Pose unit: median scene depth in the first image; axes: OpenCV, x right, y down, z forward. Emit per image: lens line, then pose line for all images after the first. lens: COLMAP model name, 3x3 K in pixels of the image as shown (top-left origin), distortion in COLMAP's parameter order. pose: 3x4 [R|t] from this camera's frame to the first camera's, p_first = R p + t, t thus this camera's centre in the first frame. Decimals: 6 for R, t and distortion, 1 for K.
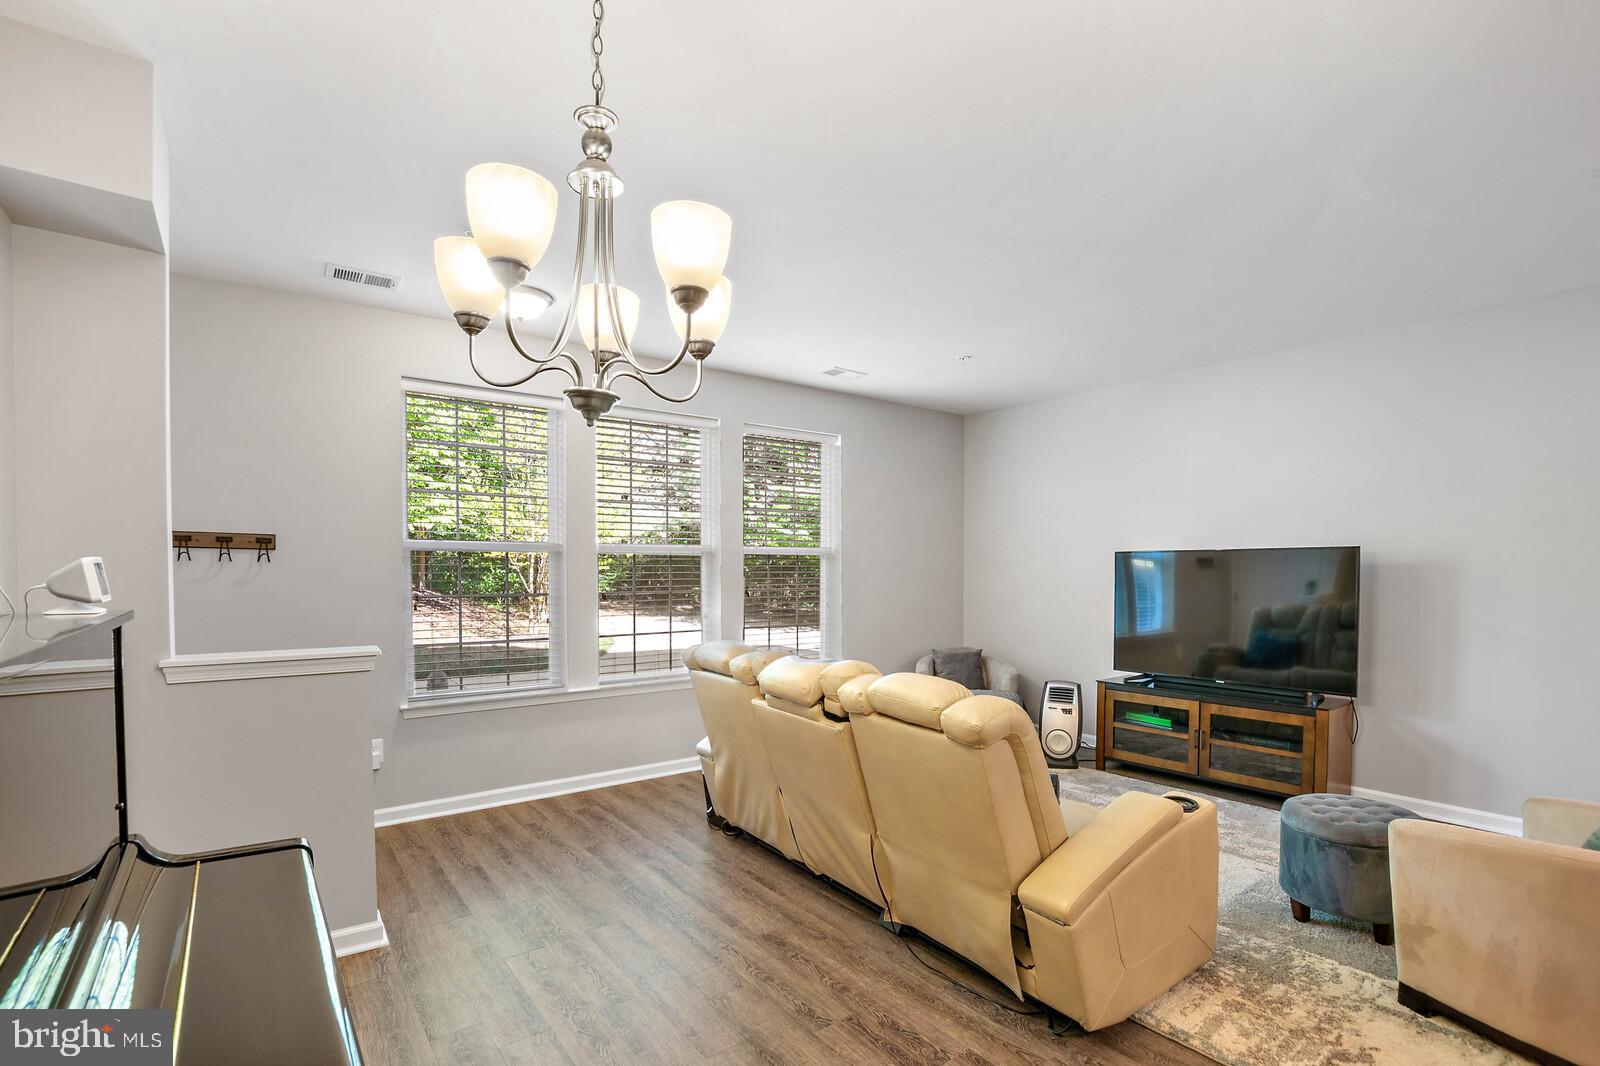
lens RADIAL K [[724.6, 0, 812.4], [0, 724.6, 593.6], [0, 0, 1]] dist [-0.017248, 0.004384]
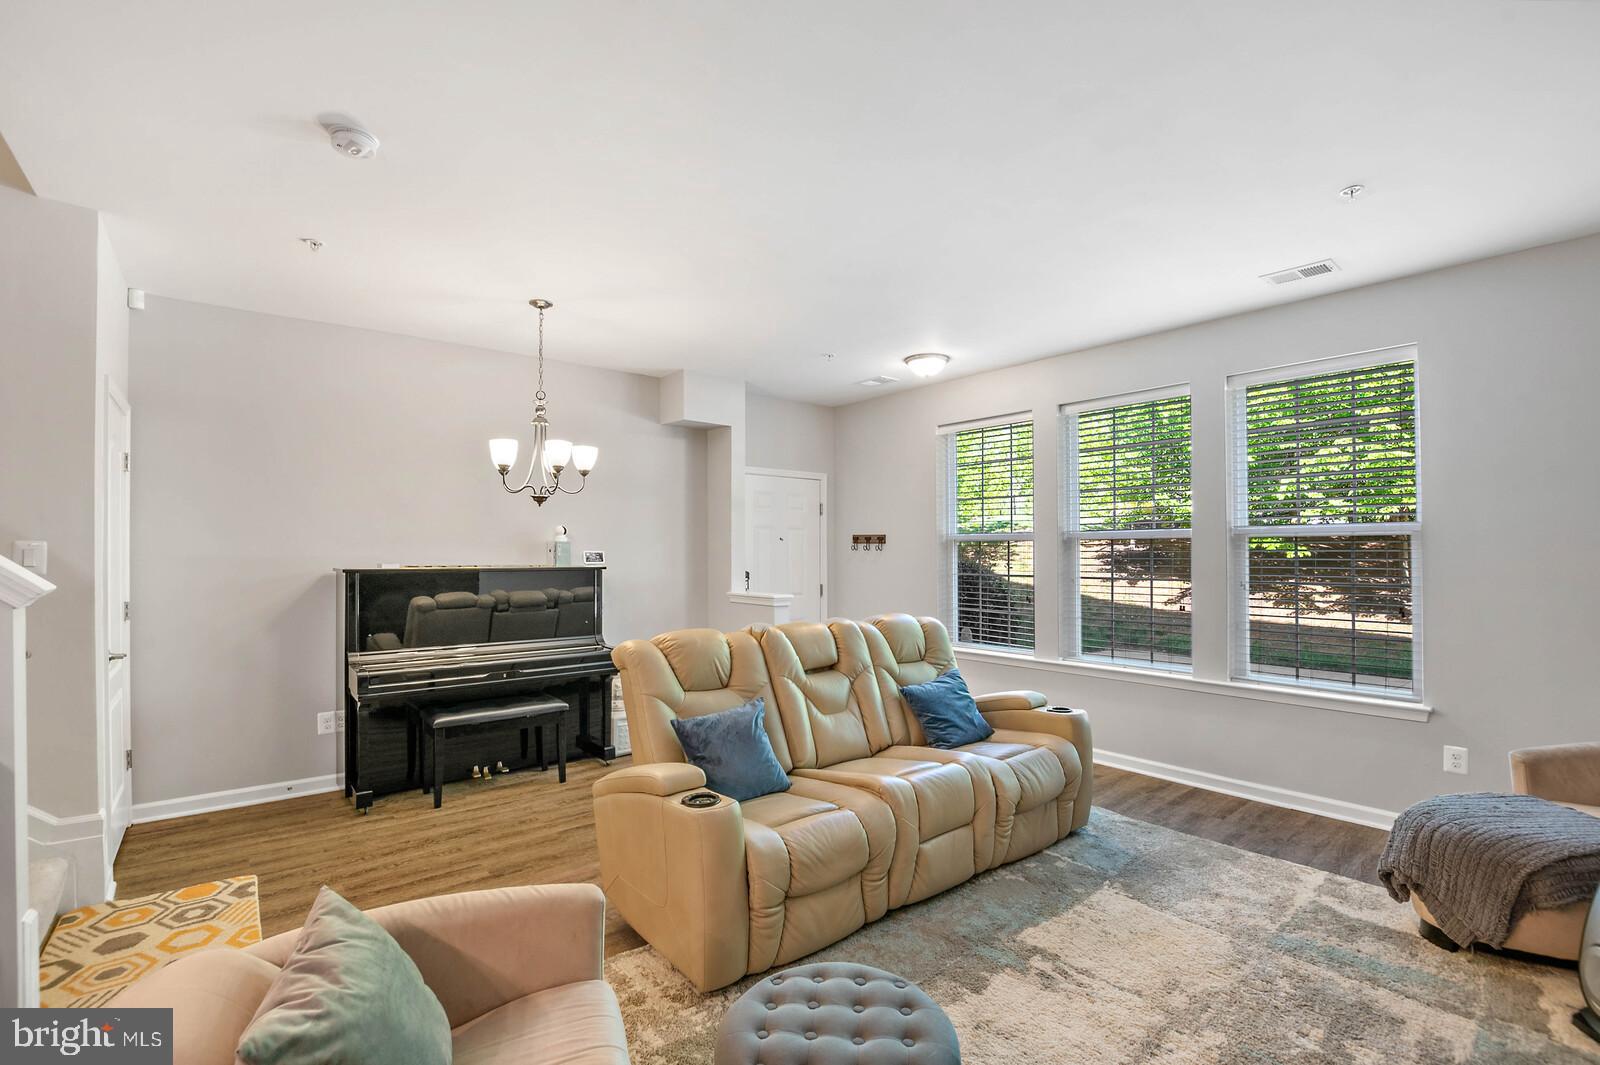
lens RADIAL K [[724.6, 0, 823.7], [0, 724.6, 550.2], [0, 0, 1]] dist [-0.017248, 0.004384]
pose [[0.051393, -0.002304, -0.998676, 0.803651], [-0.032384, 0.999468, -0.003973, -0.025178], [0.998153, 0.032545, 0.051291, 0.597138]]
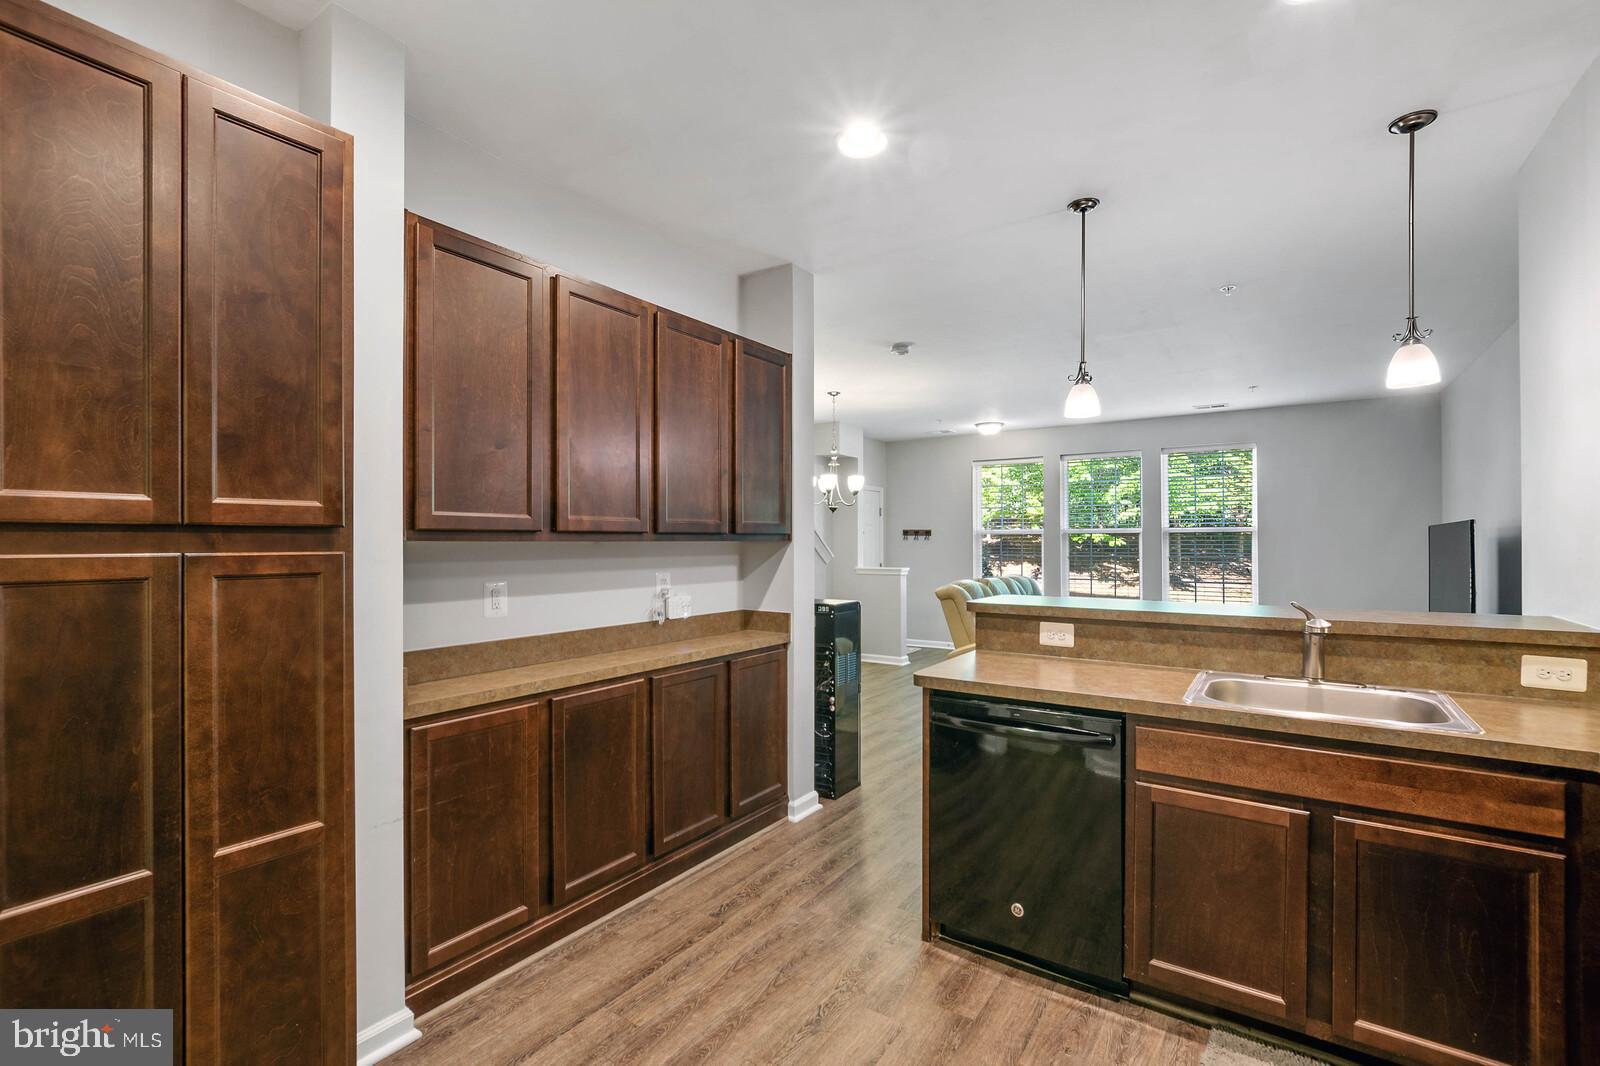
lens RADIAL K [[724.6, 0, 773.5], [0, 724.6, 528.7], [0, 0, 1]] dist [-0.017248, 0.004384]
pose [[0.277035, -0.020511, -0.960641, 1.314942], [-0.032149, 0.999015, -0.030602, 0.011595], [0.960322, 0.039361, 0.276103, -0.238002]]
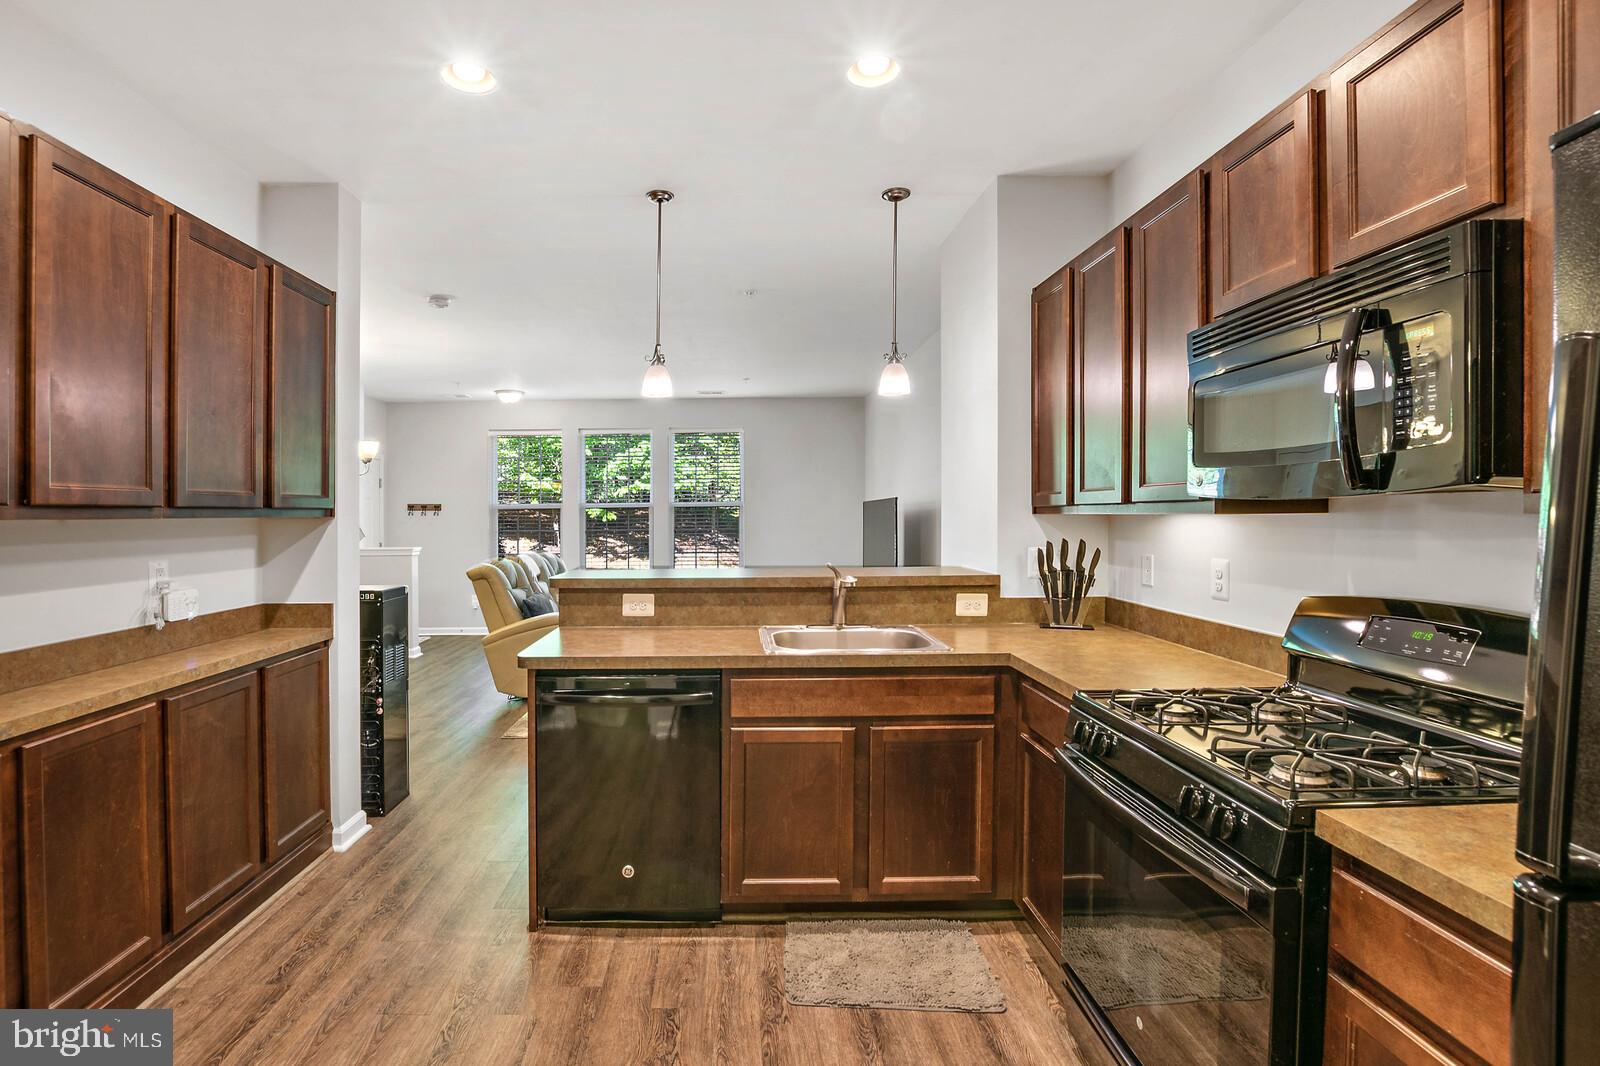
lens RADIAL K [[778.4, 0, 749.0], [0, 778.4, 512.2], [0, 0, 1]] dist [-0.025399, 0.001622]
pose [[0.789666, -0.011362, -0.613432, 1.288804], [-0.011342, 0.999387, -0.033111, 0.014617], [0.613433, 0.033104, 0.789053, -0.322907]]
